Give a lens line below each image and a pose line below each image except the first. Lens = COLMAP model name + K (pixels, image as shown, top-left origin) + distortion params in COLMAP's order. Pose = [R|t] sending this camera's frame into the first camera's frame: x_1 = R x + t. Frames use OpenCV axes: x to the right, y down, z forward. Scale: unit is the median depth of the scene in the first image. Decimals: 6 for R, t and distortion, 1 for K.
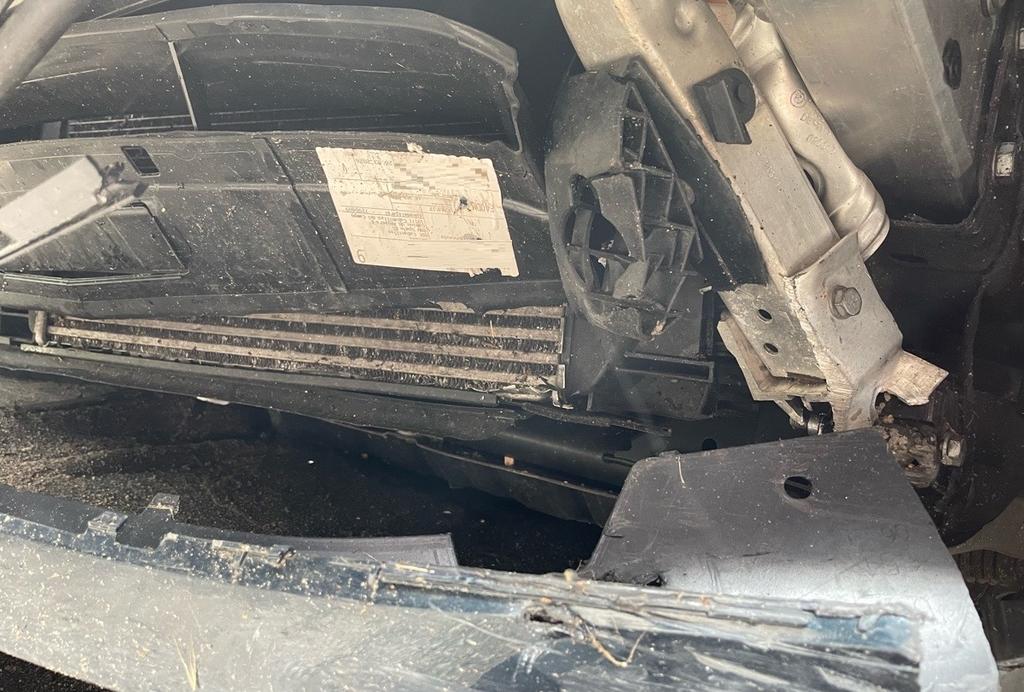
lens RADIAL K [[761.3, 0, 525.0], [0, 761.3, 304.7], [0, 0, 1]] dist [0.081510, -0.114298]
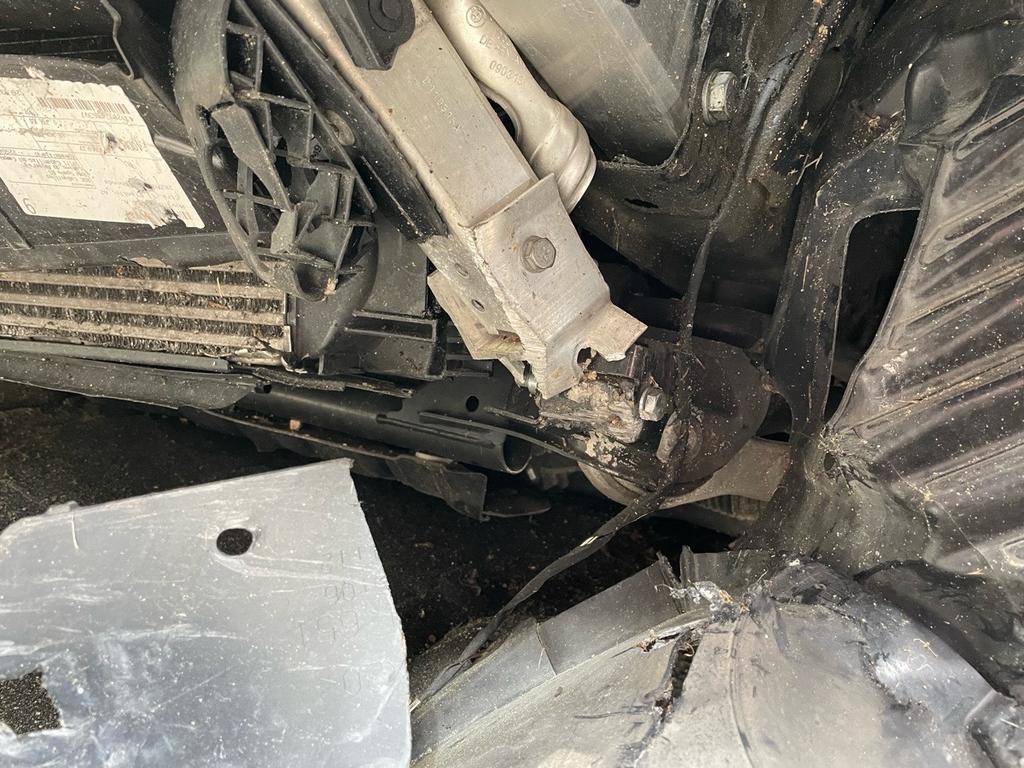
lens RADIAL K [[771.2, 0, 512.0], [0, 771.2, 384.0], [0, 0, 1]] dist [0.079253, -0.113256]
pose [[0.993943, -0.035367, 0.104050, 0.233931], [0.017295, 0.985343, 0.169708, -0.006372], [-0.108527, -0.166881, 0.979986, 0.052179]]
